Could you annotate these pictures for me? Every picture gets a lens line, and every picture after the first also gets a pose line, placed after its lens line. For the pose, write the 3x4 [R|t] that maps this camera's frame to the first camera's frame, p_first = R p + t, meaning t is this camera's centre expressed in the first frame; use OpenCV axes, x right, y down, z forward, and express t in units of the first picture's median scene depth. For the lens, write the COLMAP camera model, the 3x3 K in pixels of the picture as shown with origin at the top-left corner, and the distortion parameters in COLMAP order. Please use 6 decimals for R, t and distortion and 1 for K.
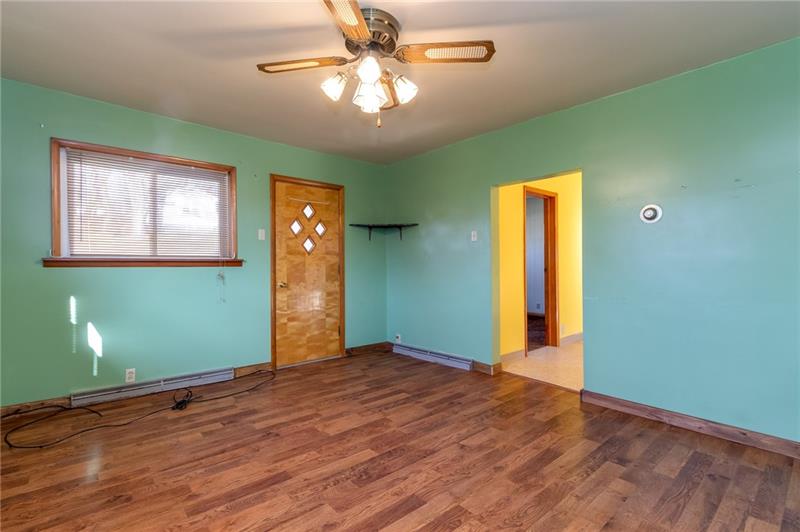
lens RADIAL K [[373.3, 0, 384.8], [0, 373.3, 264.4], [0, 0, 1]] dist [0.002493, -0.000729]
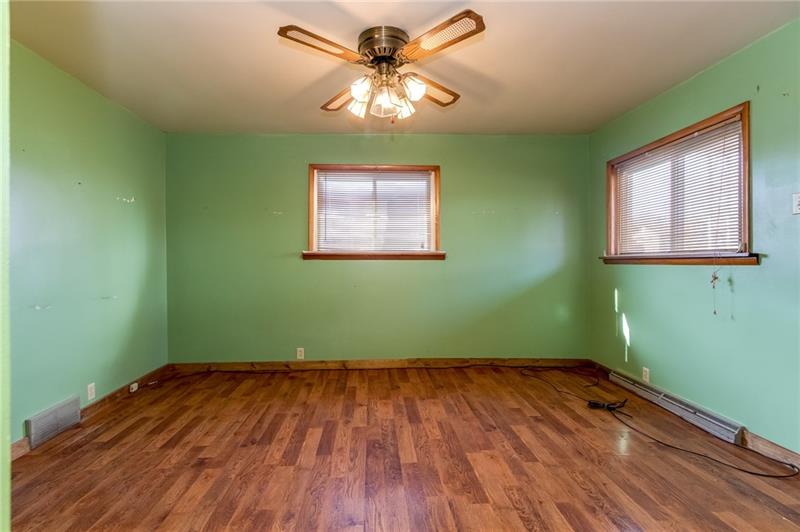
lens RADIAL K [[373.3, 0, 384.8], [0, 373.3, 264.4], [0, 0, 1]] dist [0.002493, -0.000729]
pose [[-0.614248, 0.006059, -0.789090, 0.619812], [0.004089, 0.999982, 0.004495, -0.000974], [0.789102, -0.000466, -0.614261, 1.269907]]
